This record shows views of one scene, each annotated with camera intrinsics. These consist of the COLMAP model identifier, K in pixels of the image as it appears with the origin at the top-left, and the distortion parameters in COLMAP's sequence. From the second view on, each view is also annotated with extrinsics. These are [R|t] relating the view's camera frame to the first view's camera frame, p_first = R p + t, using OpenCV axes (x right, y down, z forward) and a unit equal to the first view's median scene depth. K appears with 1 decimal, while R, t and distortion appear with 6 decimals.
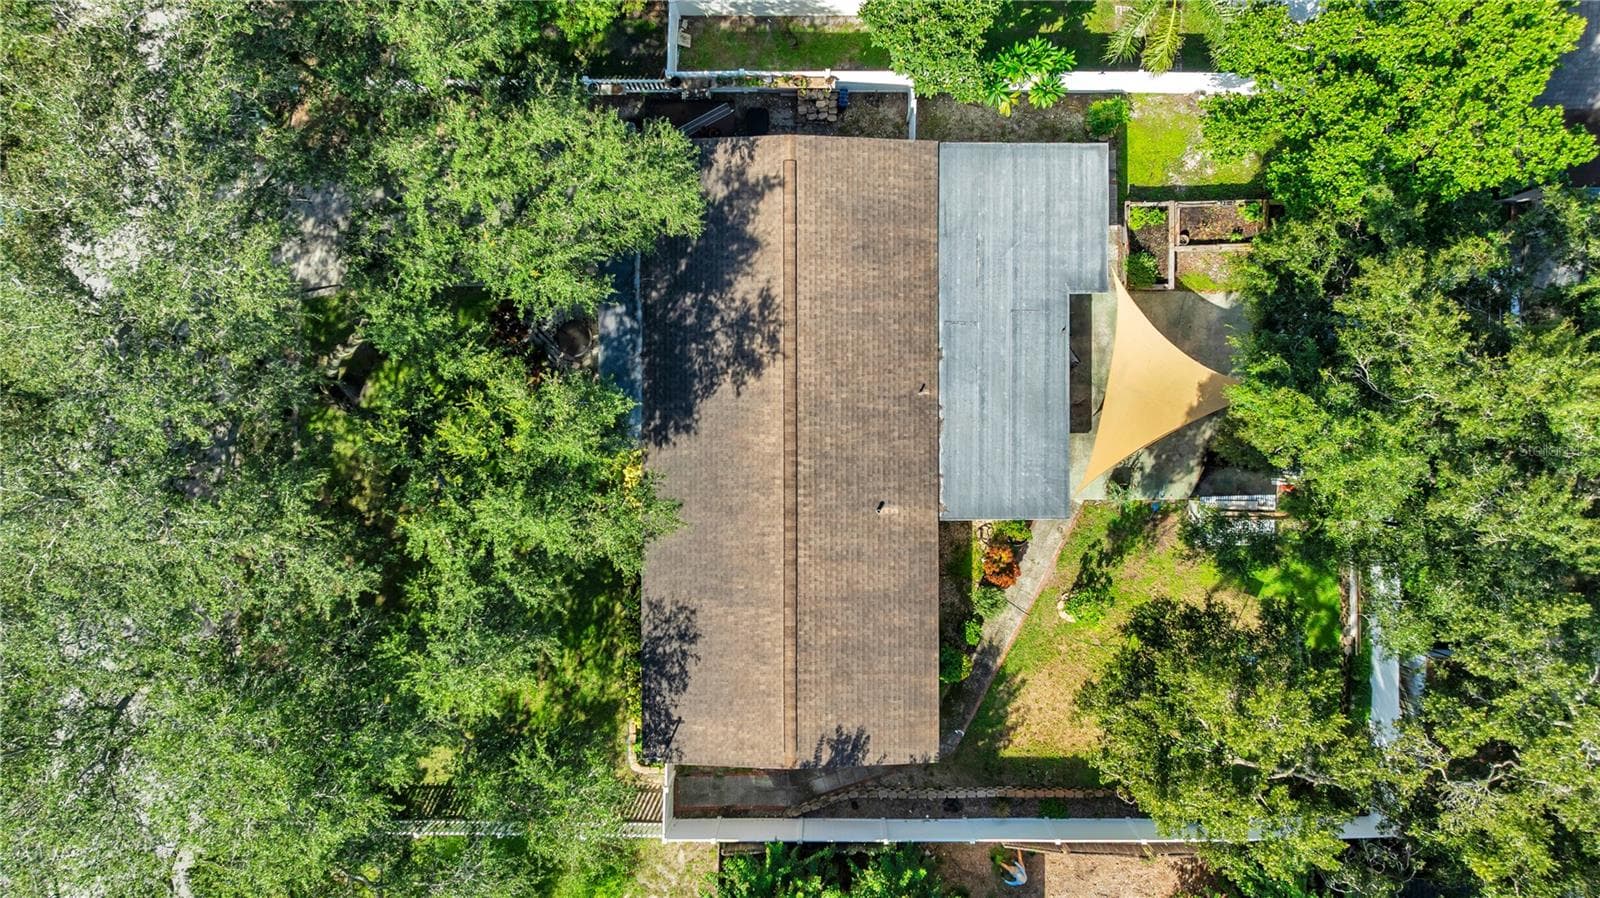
lens RADIAL K [[1147.1, 0, 807.3], [0, 1147.1, 414.7], [0, 0, 1]] dist [-0.041571, 0.051240]
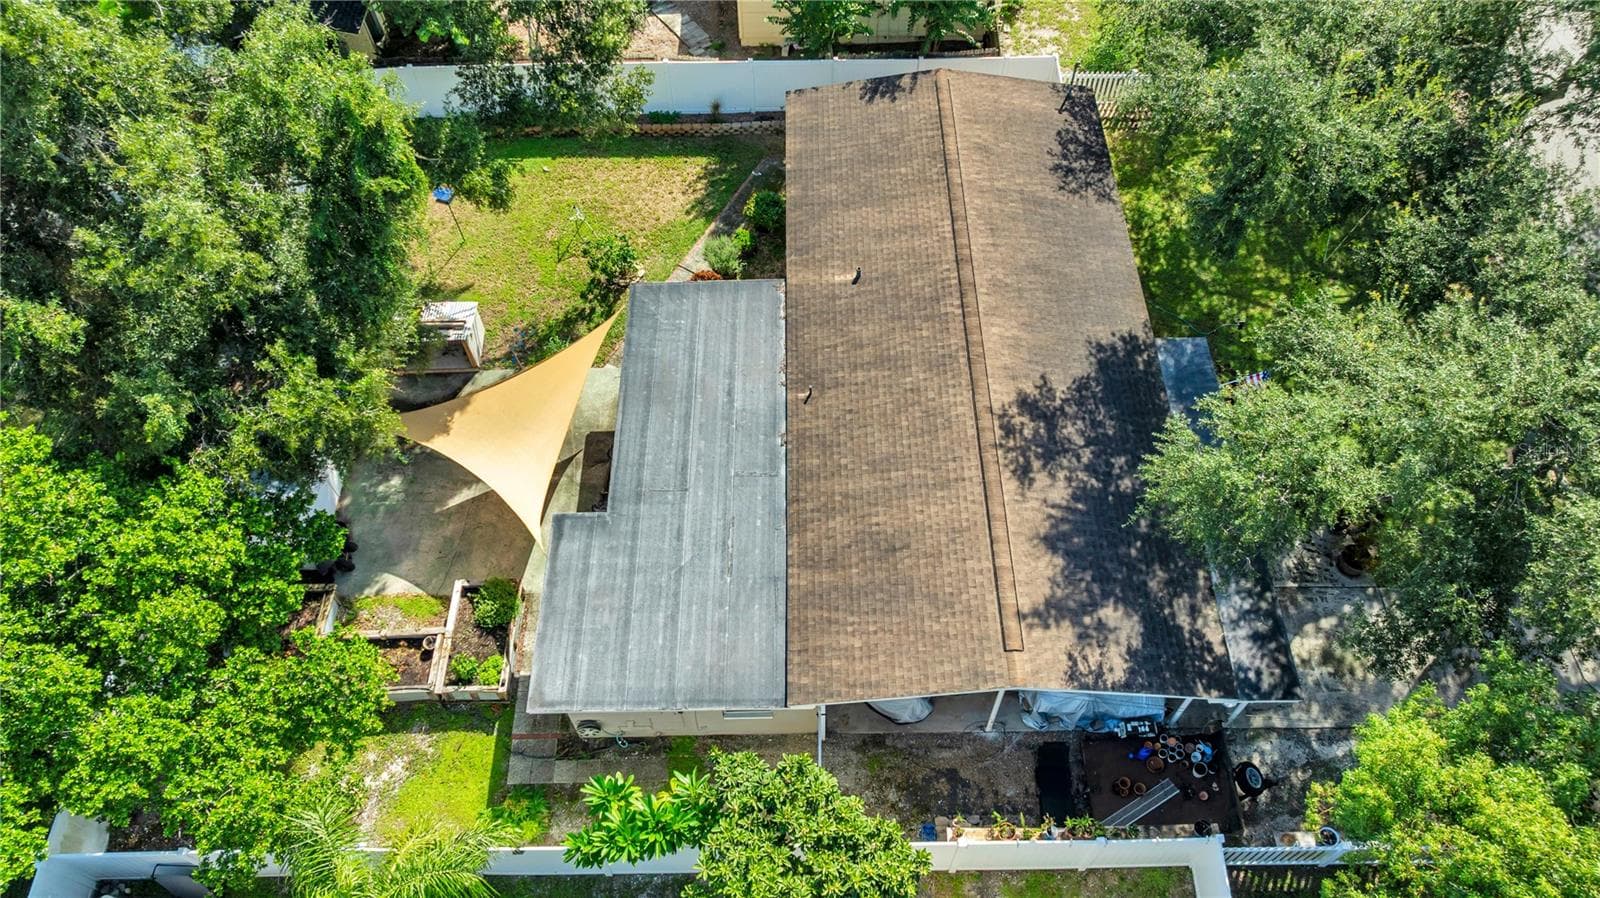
lens RADIAL K [[1179.9, 0, 800.0], [0, 1179.9, 449.0], [0, 0, 1]] dist [-0.019732, 0.003066]
pose [[-0.999672, 0.022273, 0.012605, 0.096543], [-0.010257, -0.799938, 0.599995, -0.534938], [0.023447, 0.599669, 0.799905, 0.380097]]
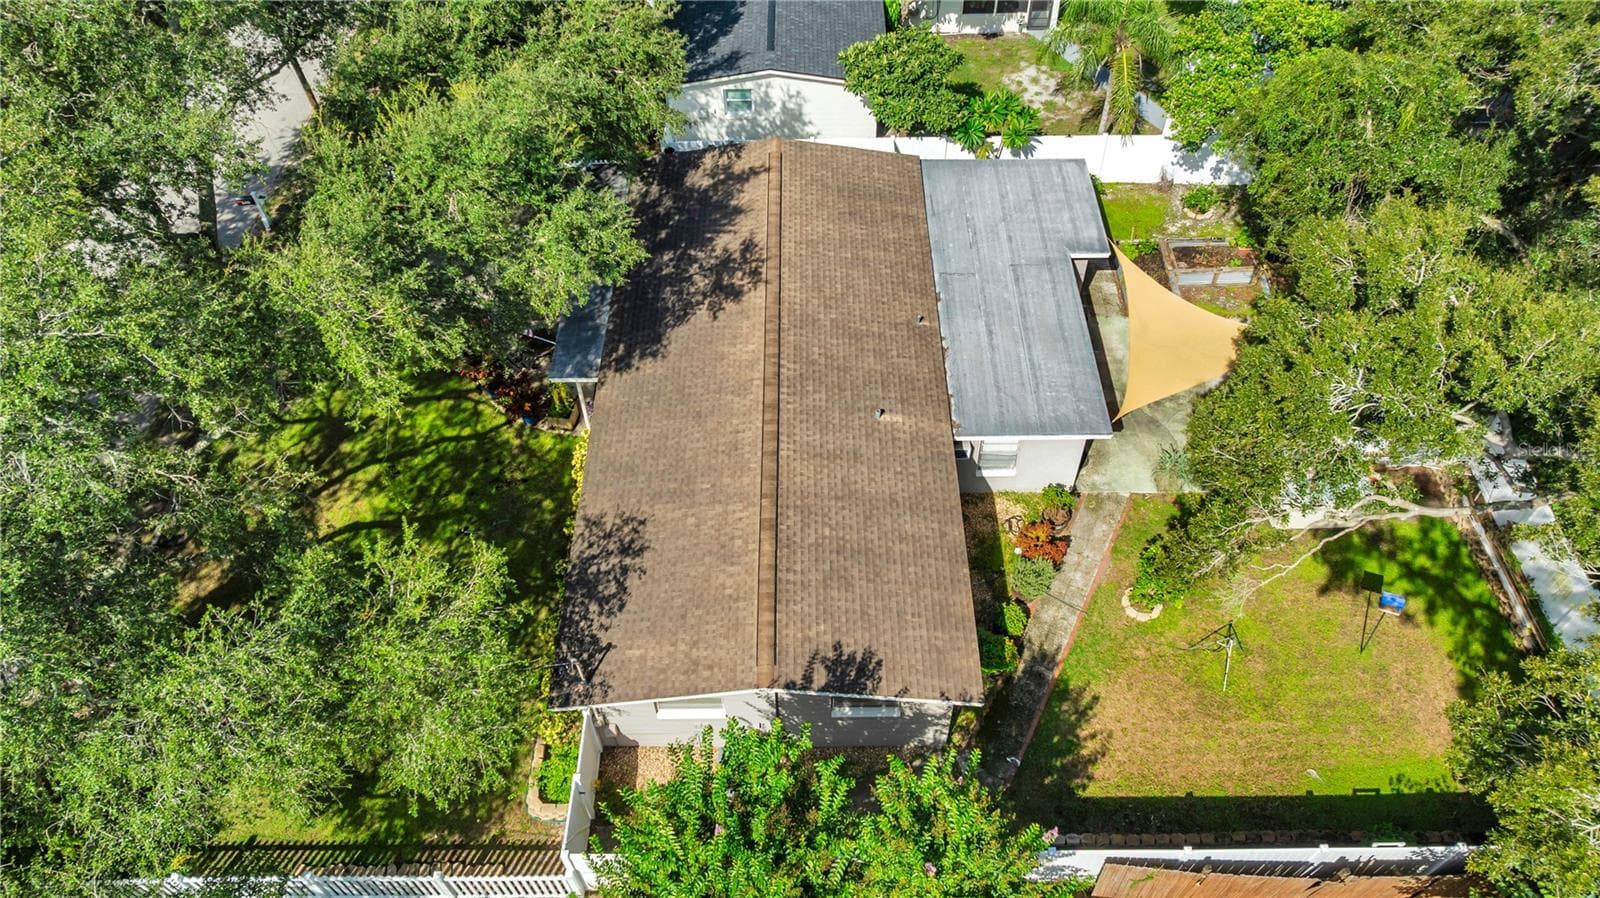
lens RADIAL K [[1105.2, 0, 799.7], [0, 1105.2, 413.6], [0, 0, 1]] dist [-0.010541, 0.001037]
pose [[0.999971, -0.006572, -0.003969, 0.008815], [0.002564, 0.773136, -0.634235, 0.580343], [0.007237, 0.634206, 0.773130, 0.381734]]
